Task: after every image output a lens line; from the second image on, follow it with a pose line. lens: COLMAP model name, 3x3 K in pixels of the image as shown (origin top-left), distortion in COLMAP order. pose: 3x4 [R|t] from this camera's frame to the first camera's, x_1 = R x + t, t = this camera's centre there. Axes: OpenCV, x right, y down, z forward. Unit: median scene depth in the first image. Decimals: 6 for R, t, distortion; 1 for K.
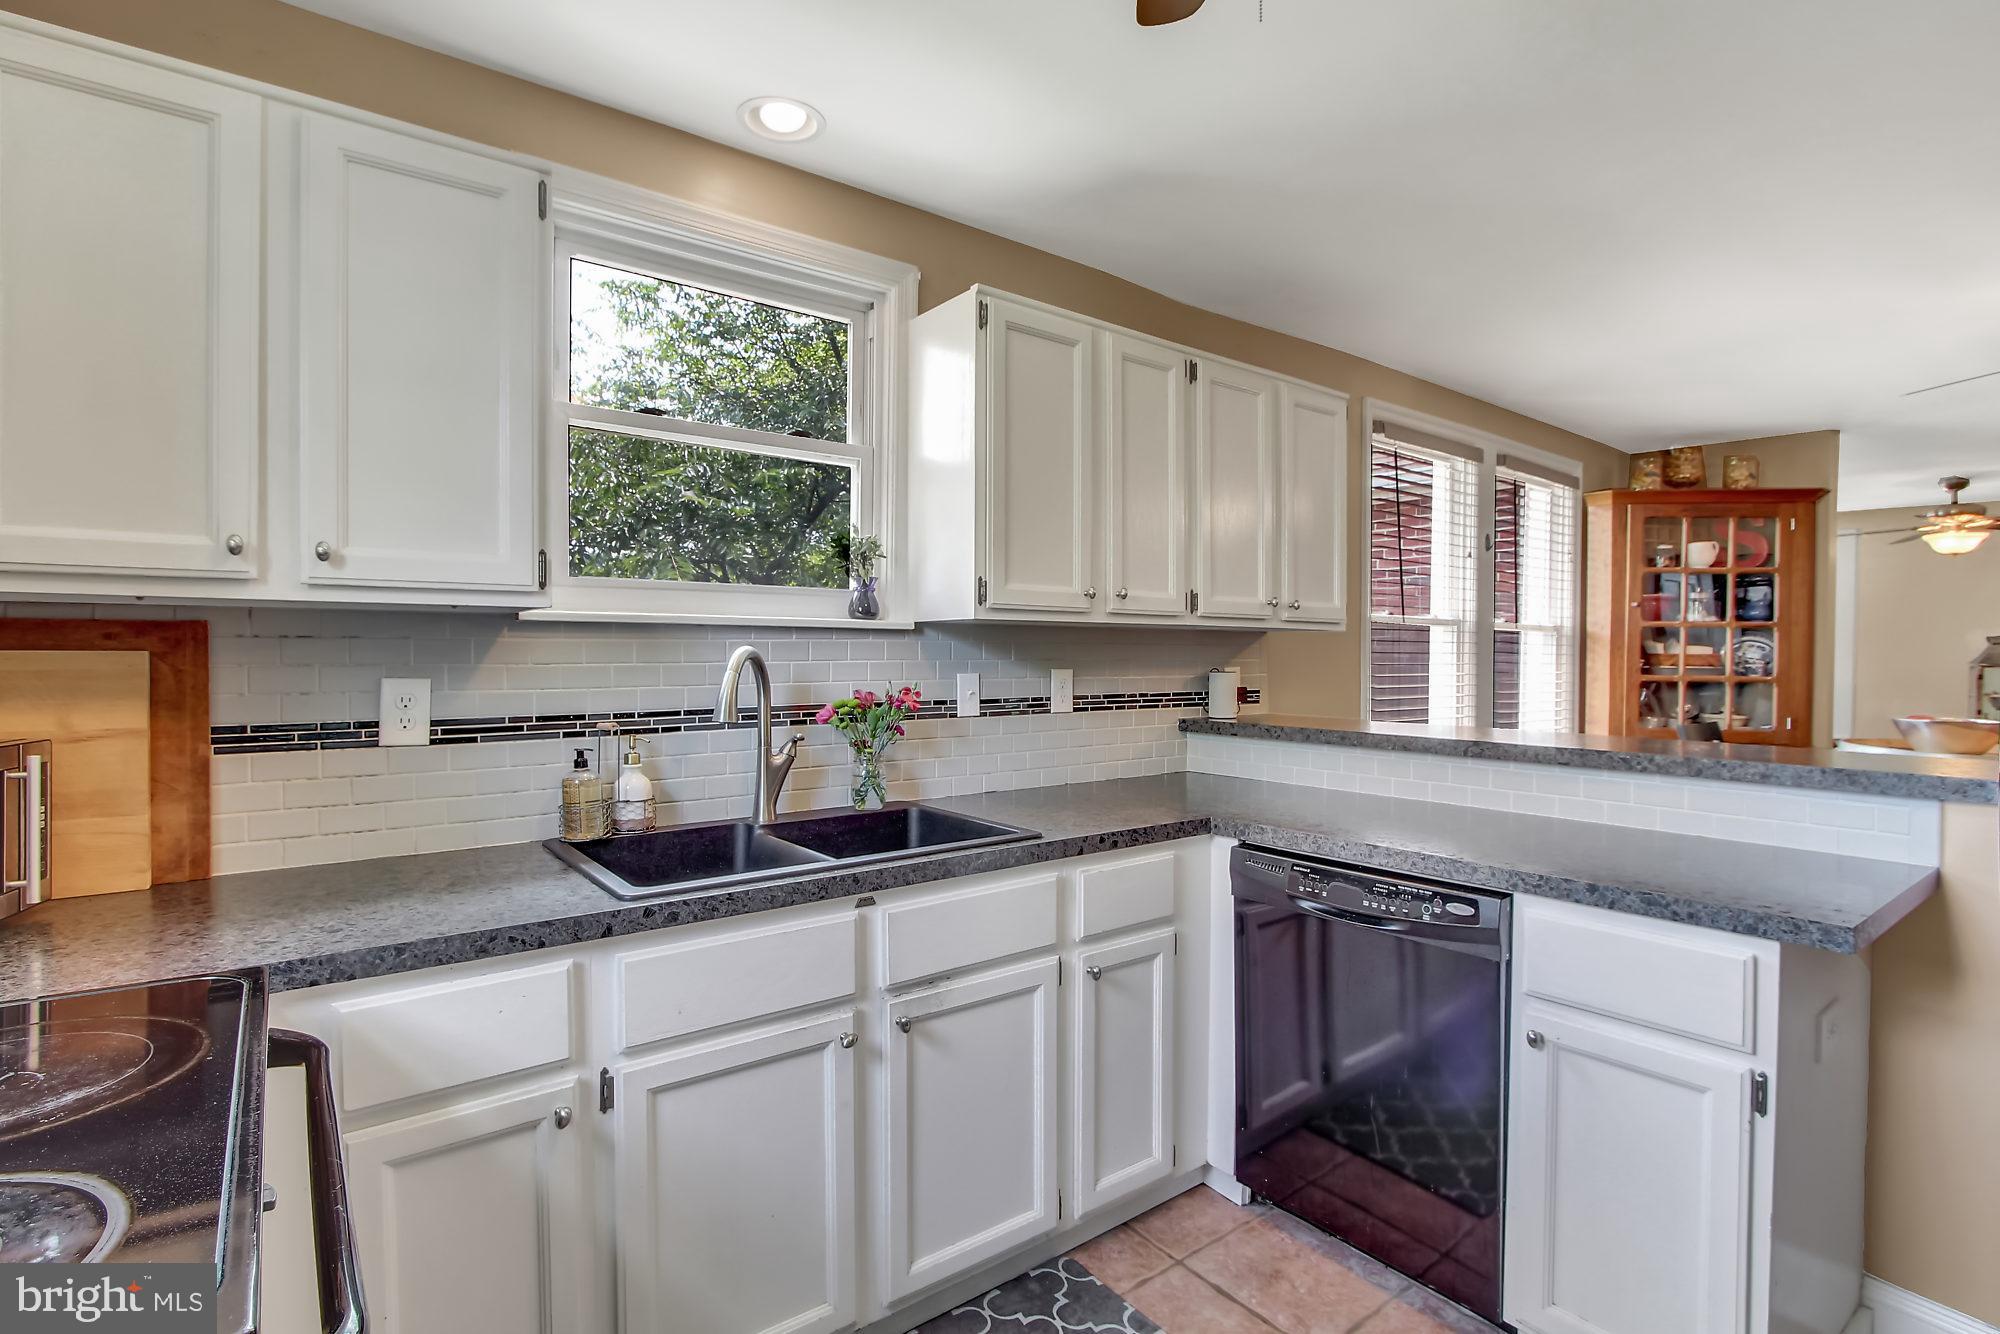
lens RADIAL K [[954.7, 0, 992.4], [0, 954.7, 657.8], [0, 0, 1]] dist [-0.015816, -0.000258]
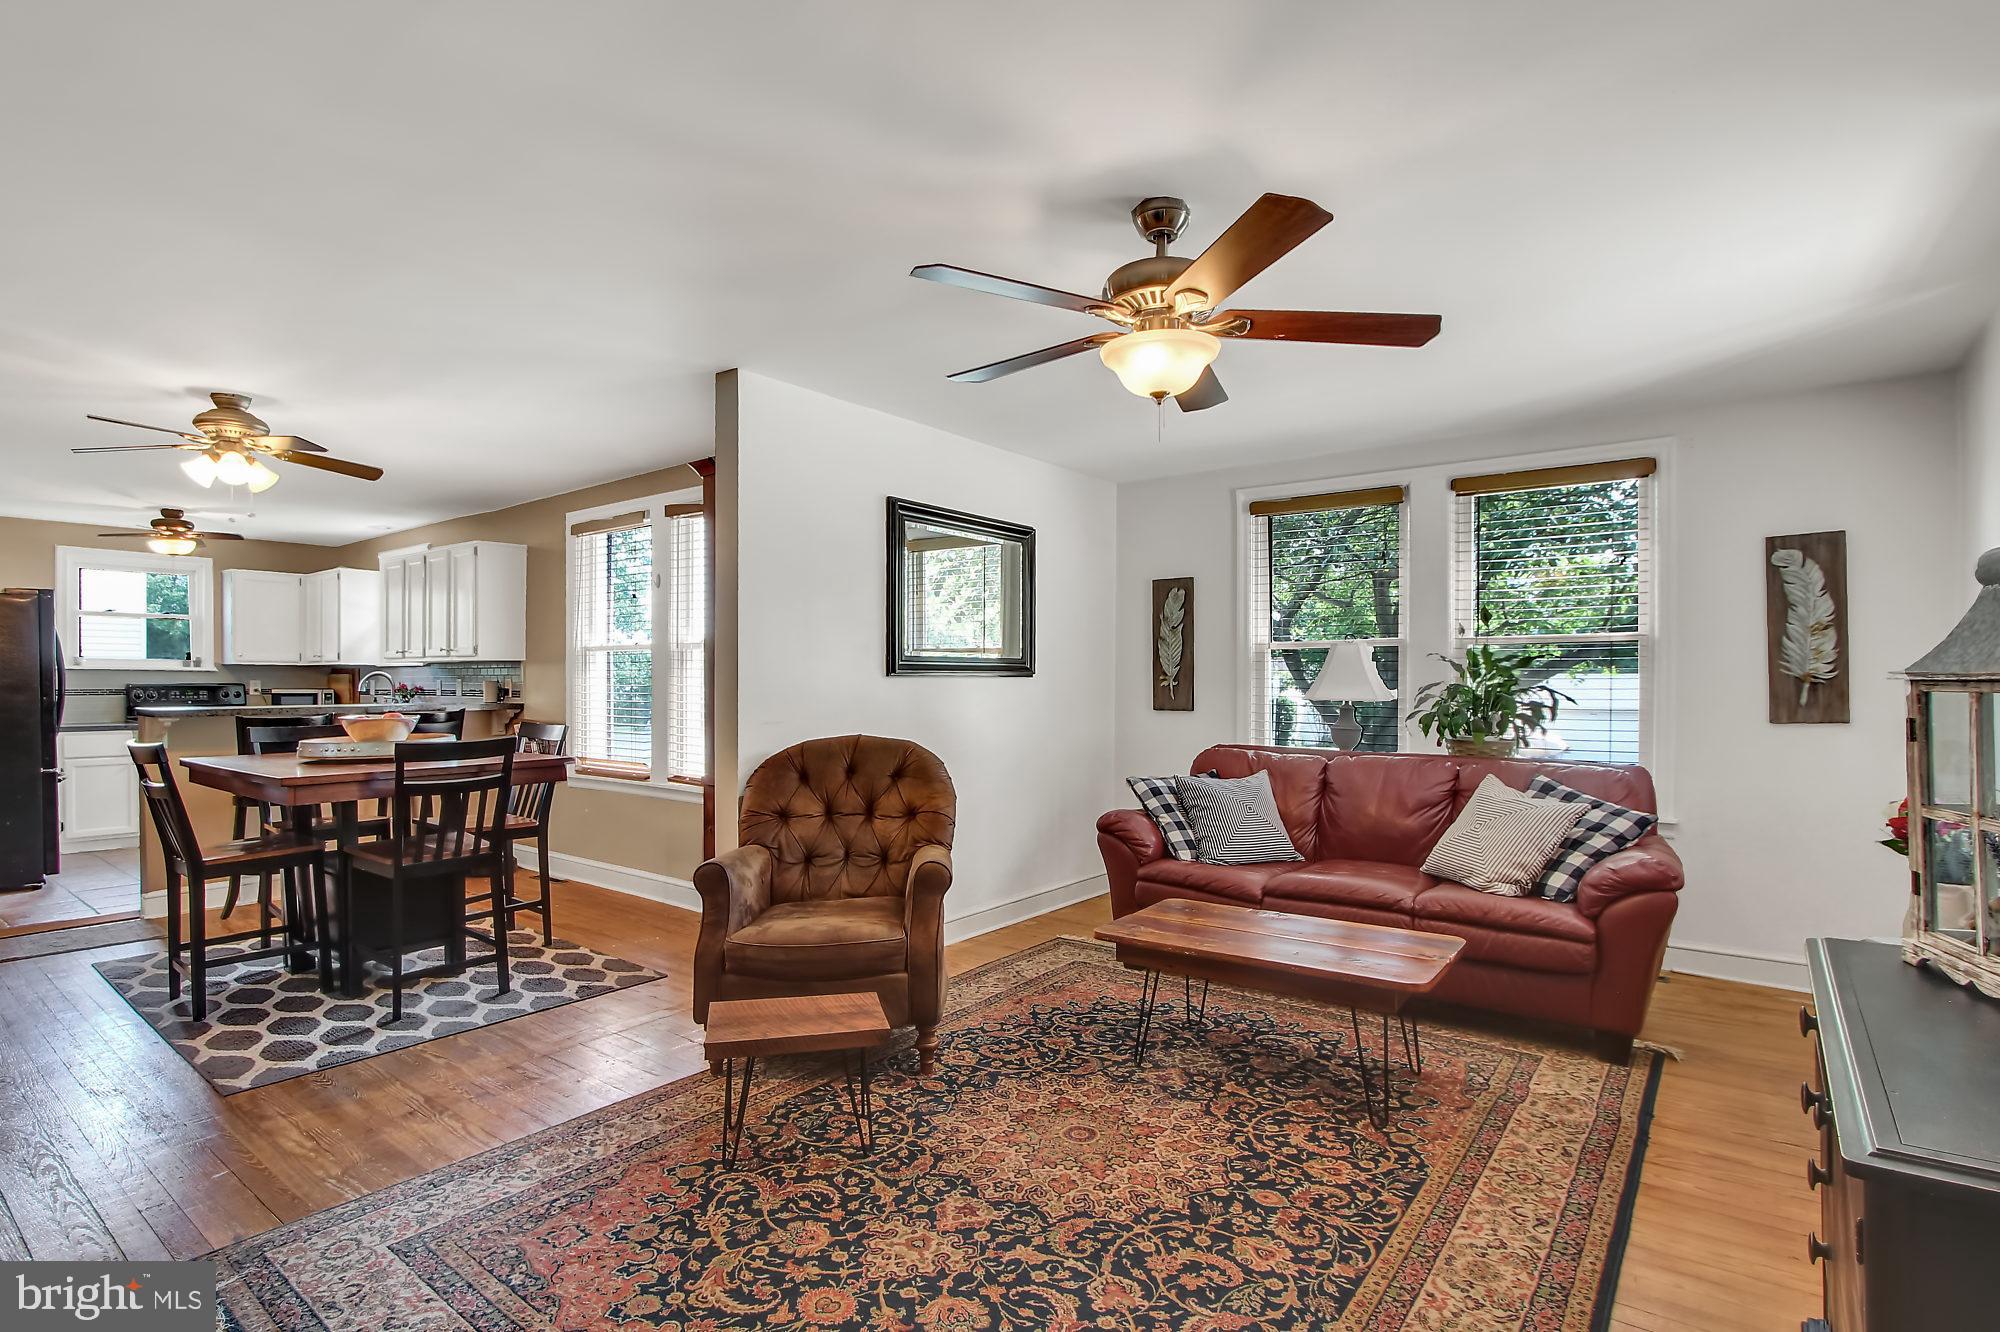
lens RADIAL K [[969.8, 0, 972.2], [0, 969.8, 674.5], [0, 0, 1]] dist [-0.005173, -0.000867]
pose [[0.243453, -0.009002, -0.969871, 3.919005], [-0.002869, 0.999946, -0.010001, 0.029987], [0.969909, 0.005217, 0.243414, 2.294345]]
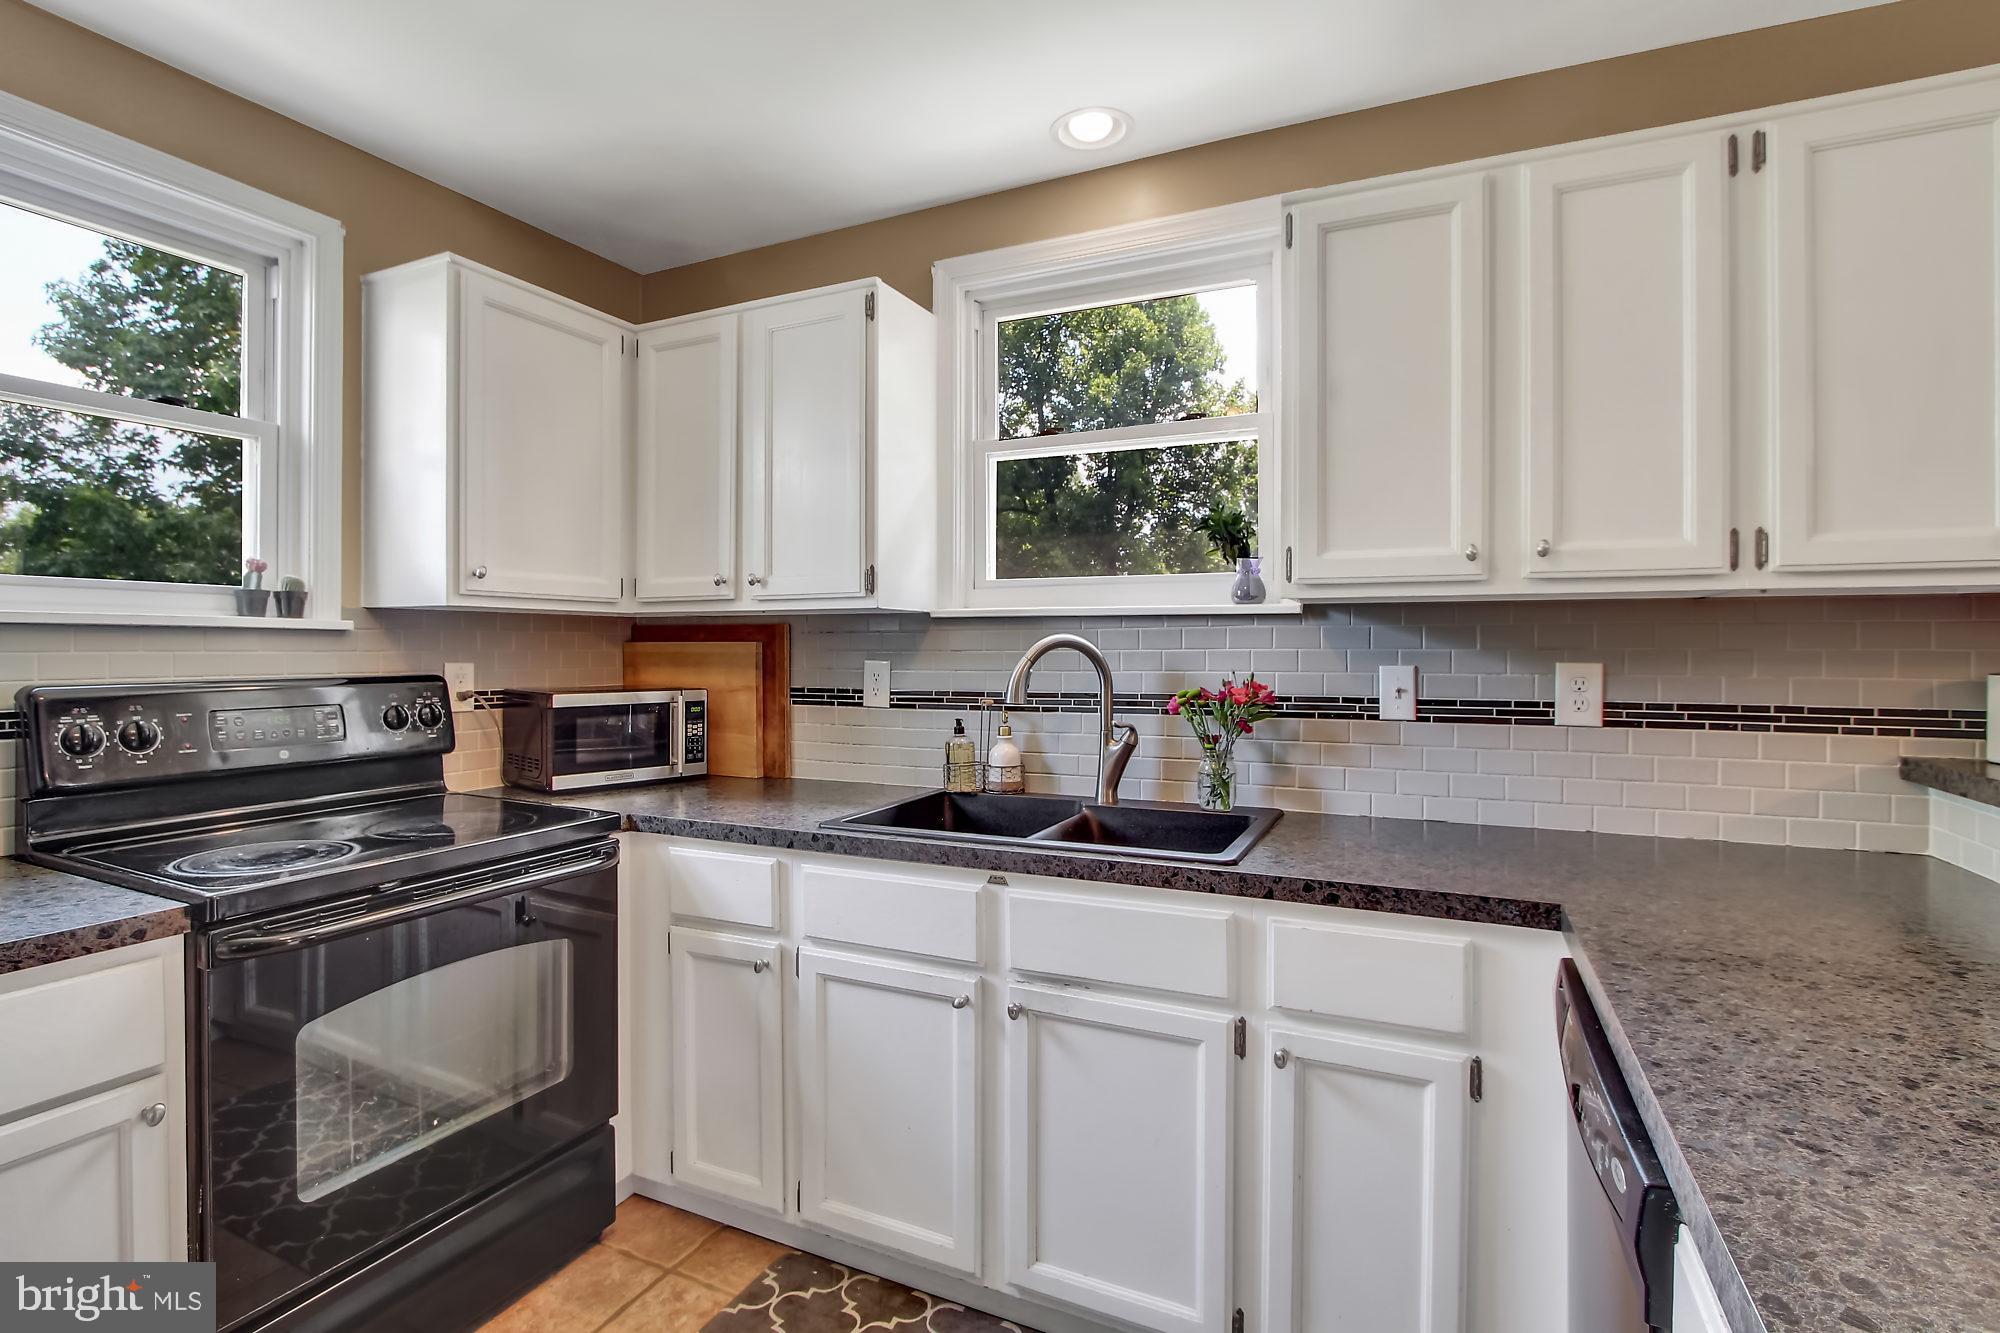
lens RADIAL K [[951.9, 0, 994.8], [0, 951.9, 643.0], [0, 0, 1]] dist [-0.013344, -0.000229]
pose [[0.463694, -0.005389, -0.885979, 0.648786], [-0.001483, 0.999975, -0.006858, 0.004236], [0.885994, 0.004494, 0.463674, 0.426494]]
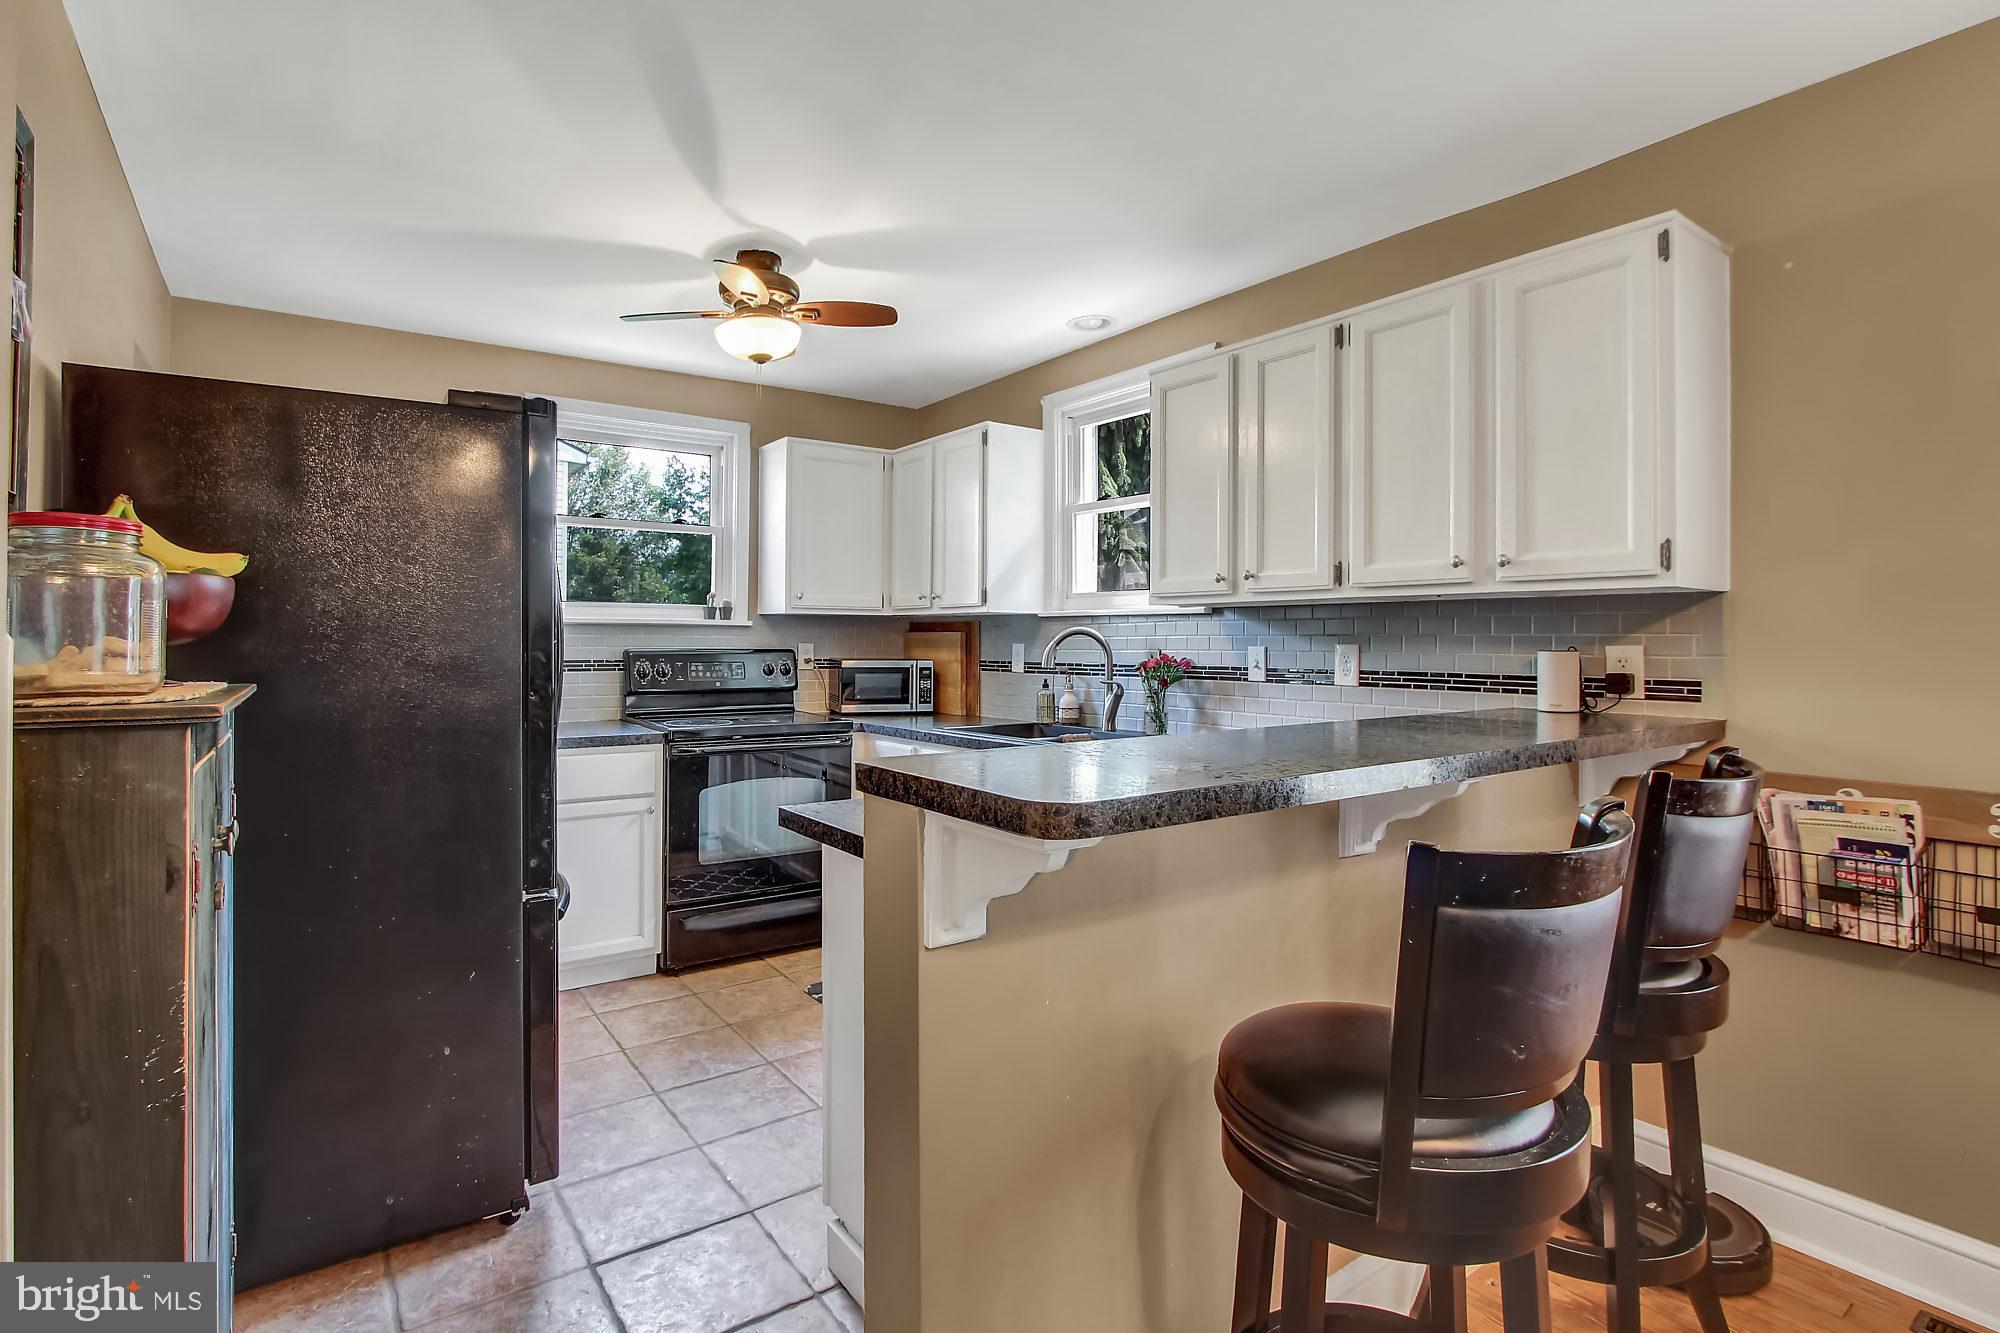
lens RADIAL K [[978.8, 0, 990.0], [0, 978.8, 619.9], [0, 0, 1]] dist [-0.002106, 0.000262]
pose [[-0.022383, -0.023821, -0.999466, 1.555507], [-0.007290, 0.999693, -0.023663, 0.018340], [0.999723, 0.006757, -0.022550, 0.859691]]
